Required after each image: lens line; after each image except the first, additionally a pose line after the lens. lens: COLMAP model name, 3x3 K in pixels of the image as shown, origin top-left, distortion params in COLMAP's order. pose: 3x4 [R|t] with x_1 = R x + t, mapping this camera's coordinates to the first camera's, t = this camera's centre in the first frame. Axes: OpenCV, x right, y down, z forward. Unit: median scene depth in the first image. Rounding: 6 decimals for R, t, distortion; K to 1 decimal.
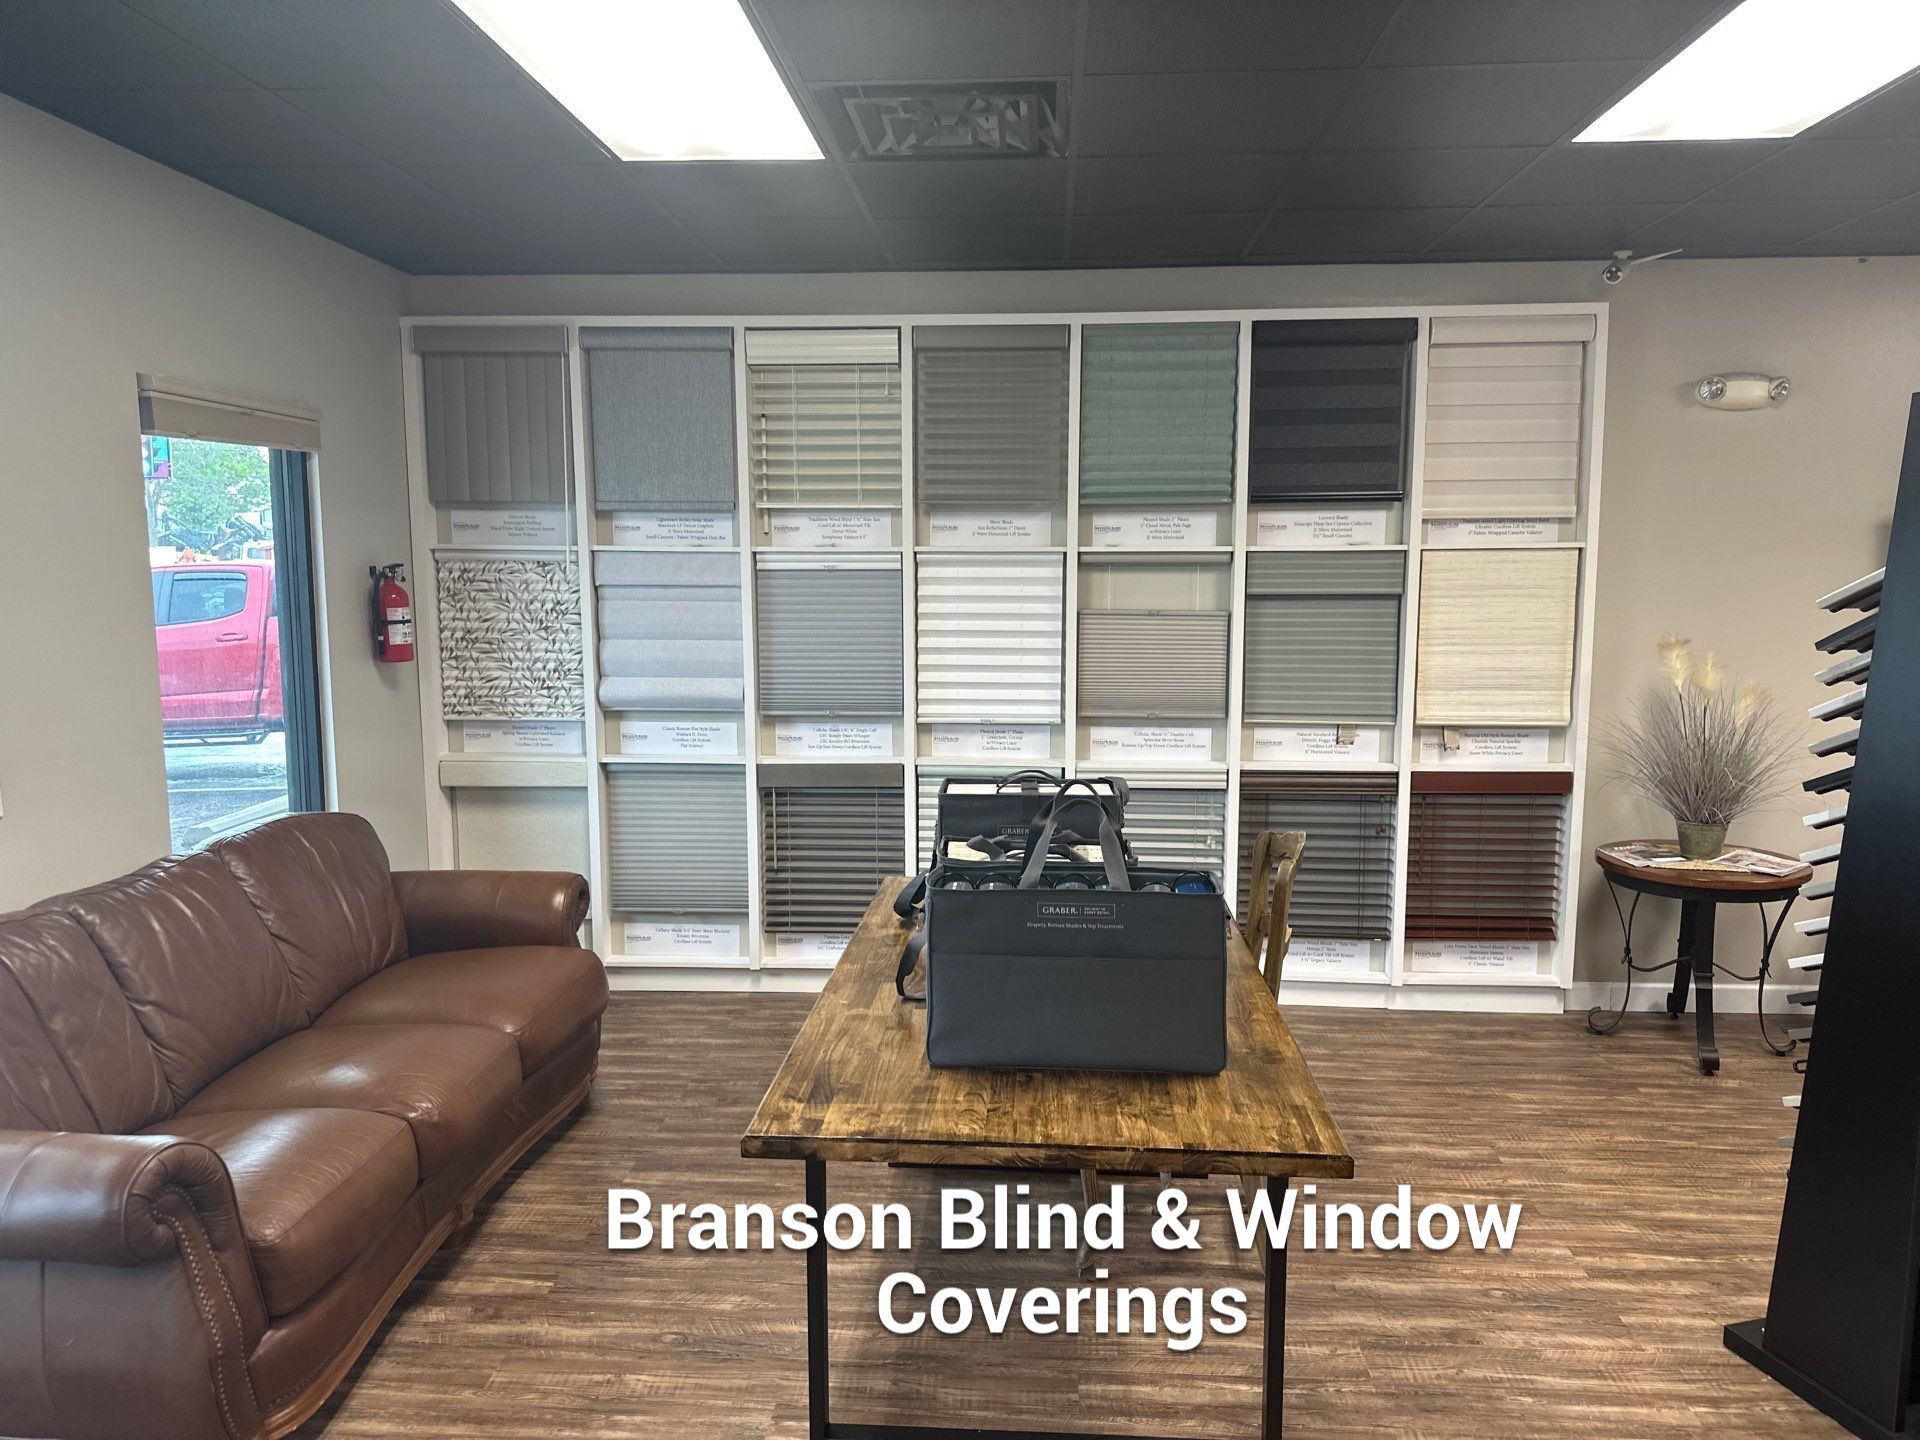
lens RADIAL K [[1331.3, 0, 960.0], [0, 1331.3, 720.0], [0, 0, 1]] dist [0.084868, -0.110312]
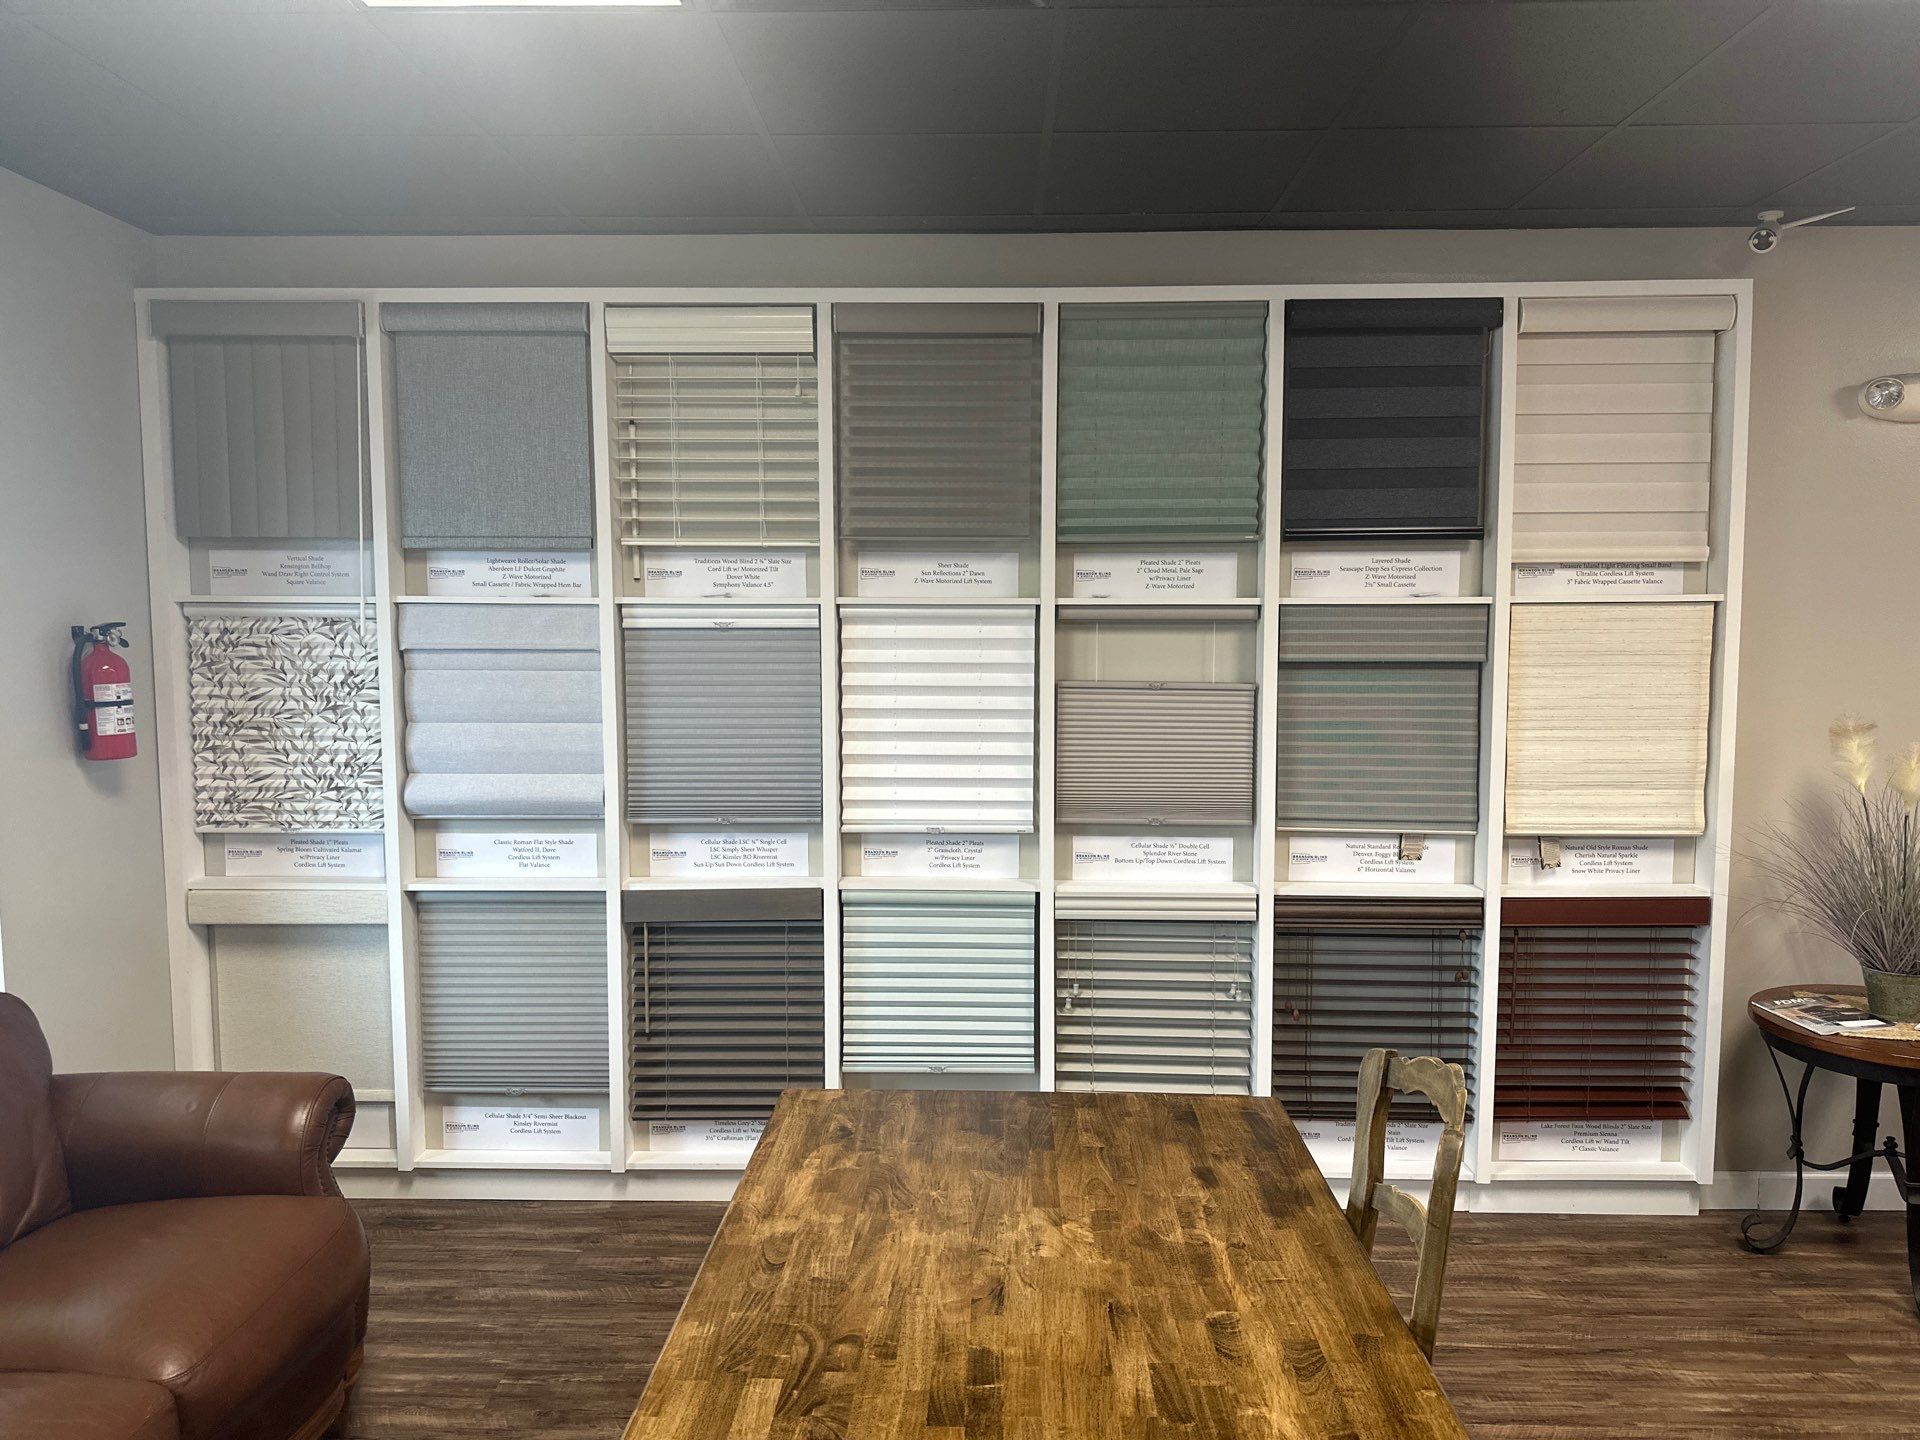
lens RADIAL K [[1347.4, 0, 962.4], [0, 1347.4, 722.4], [0, 0, 1]] dist [0.036628, -0.056553]
pose [[0.999084, -0.003010, 0.042680, 0.003989], [0.004707, 0.999200, -0.039715, -0.030510], [-0.042527, 0.039879, 0.998299, 0.251614]]
